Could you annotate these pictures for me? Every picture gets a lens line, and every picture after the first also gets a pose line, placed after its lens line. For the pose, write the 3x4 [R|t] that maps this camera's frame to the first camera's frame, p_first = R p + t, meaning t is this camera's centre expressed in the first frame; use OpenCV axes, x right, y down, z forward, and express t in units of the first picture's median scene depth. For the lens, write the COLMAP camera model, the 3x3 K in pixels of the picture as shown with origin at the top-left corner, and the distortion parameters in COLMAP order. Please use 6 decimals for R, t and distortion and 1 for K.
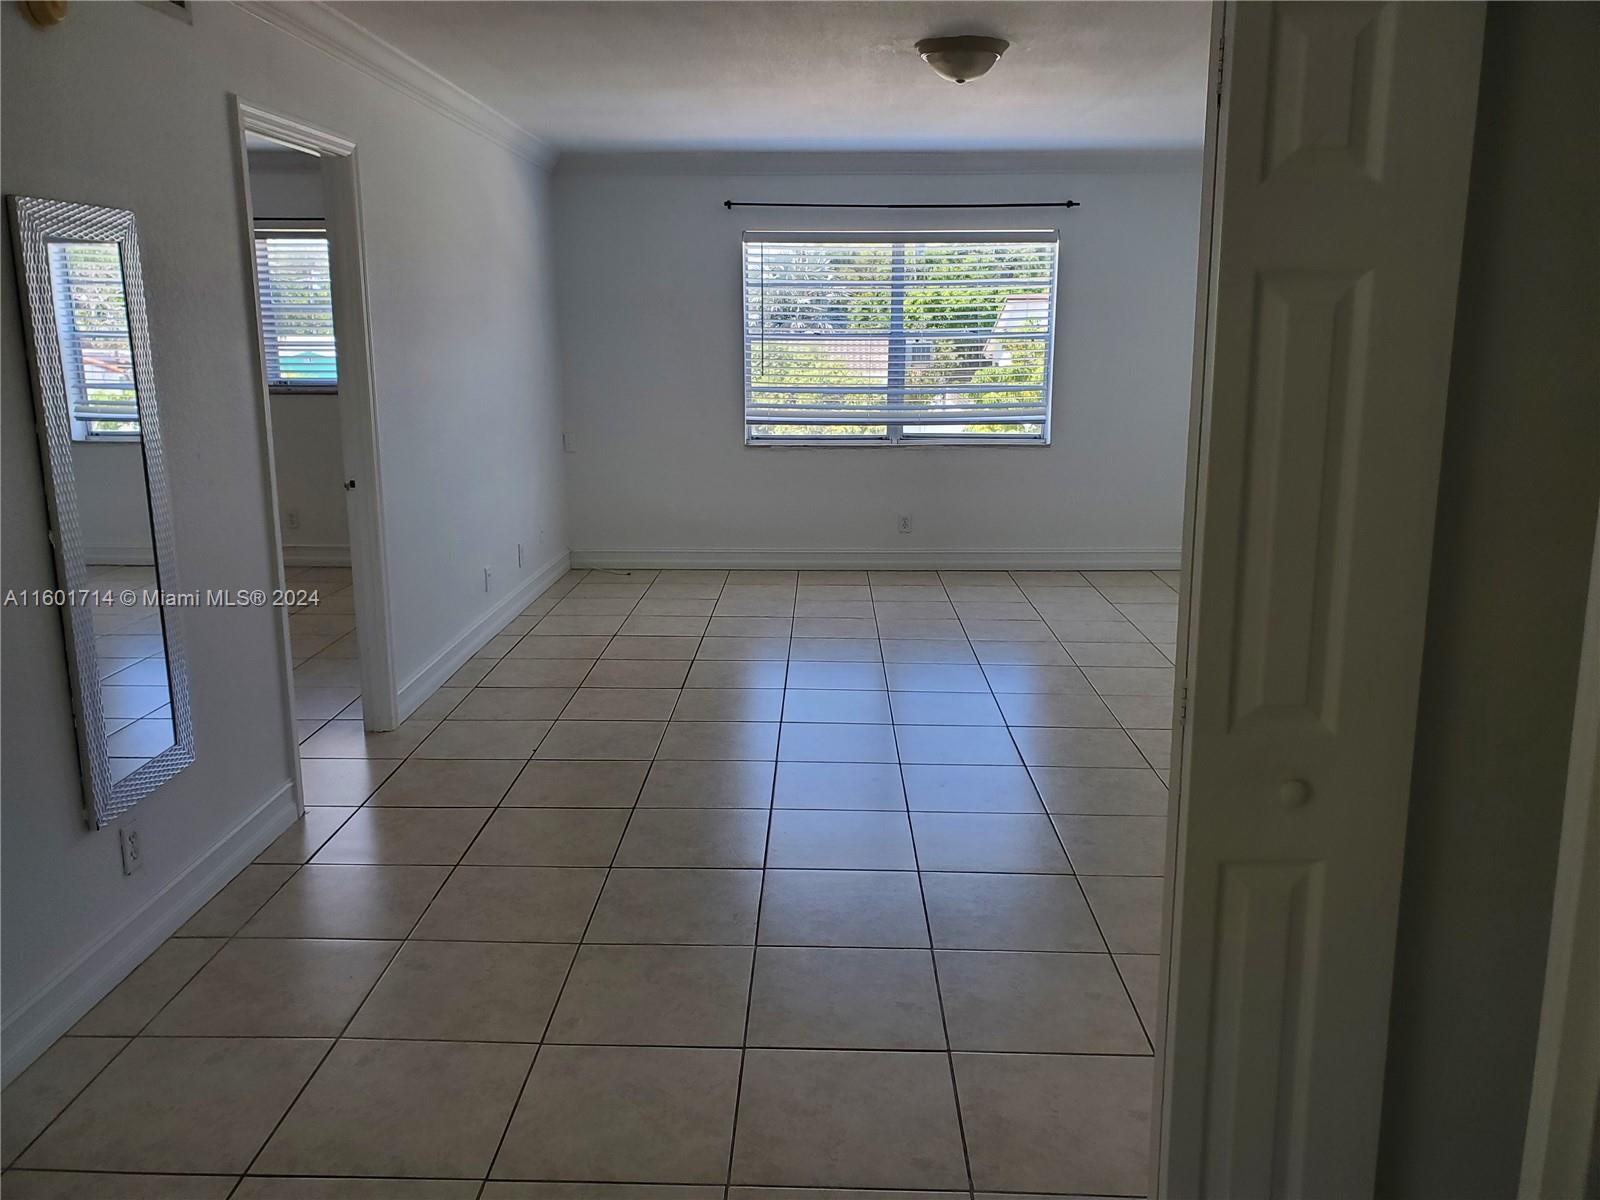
lens RADIAL K [[1237.8, 0, 800.0], [0, 1237.8, 600.0], [0, 0, 1]] dist [0.003939, 0.004808]
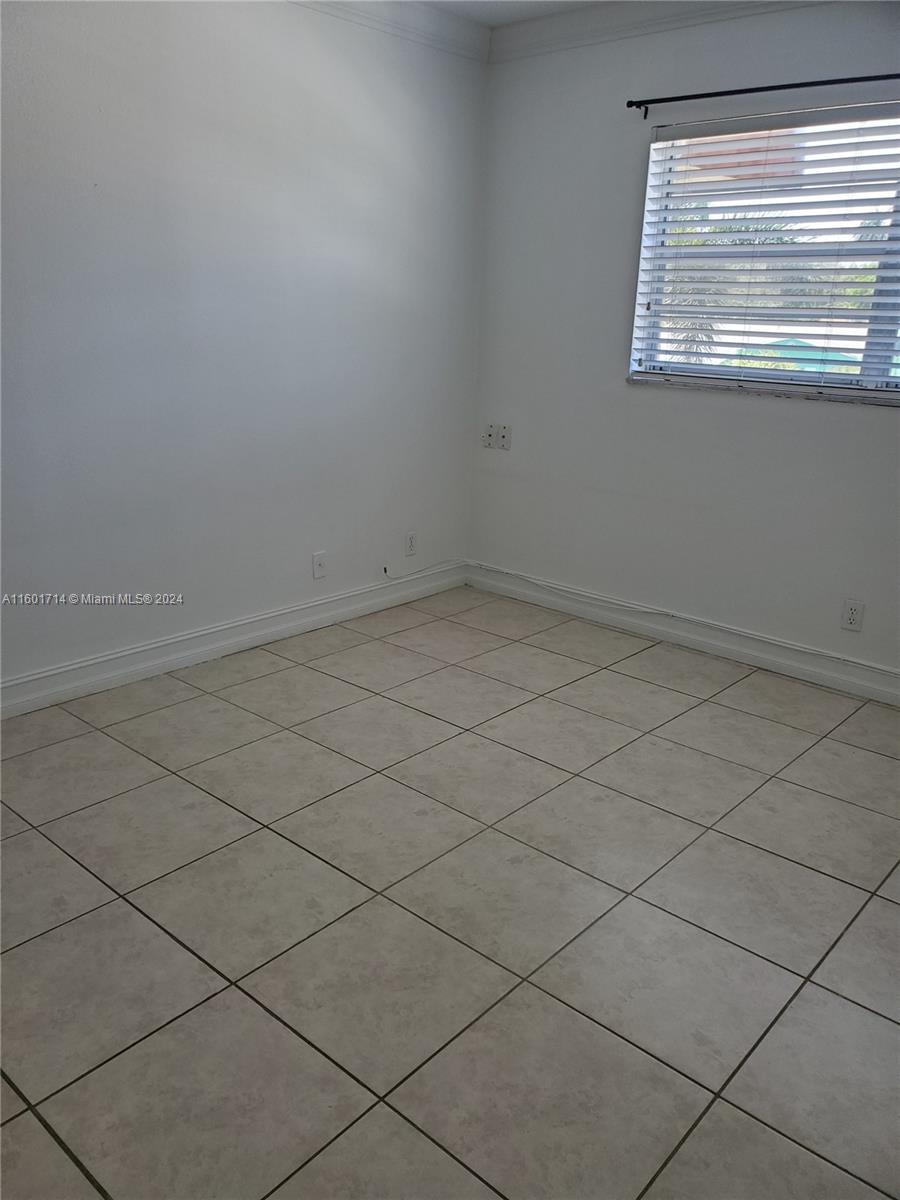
lens RADIAL K [[928.3, 0, 450.0], [0, 928.3, 600.0], [0, 0, 1]] dist [0.003939, 0.004808]
pose [[0.769911, 0.210511, -0.602430, 0.333154], [-0.156635, 0.977484, 0.141388, 0.014464], [0.618630, -0.014494, 0.785549, 0.019479]]
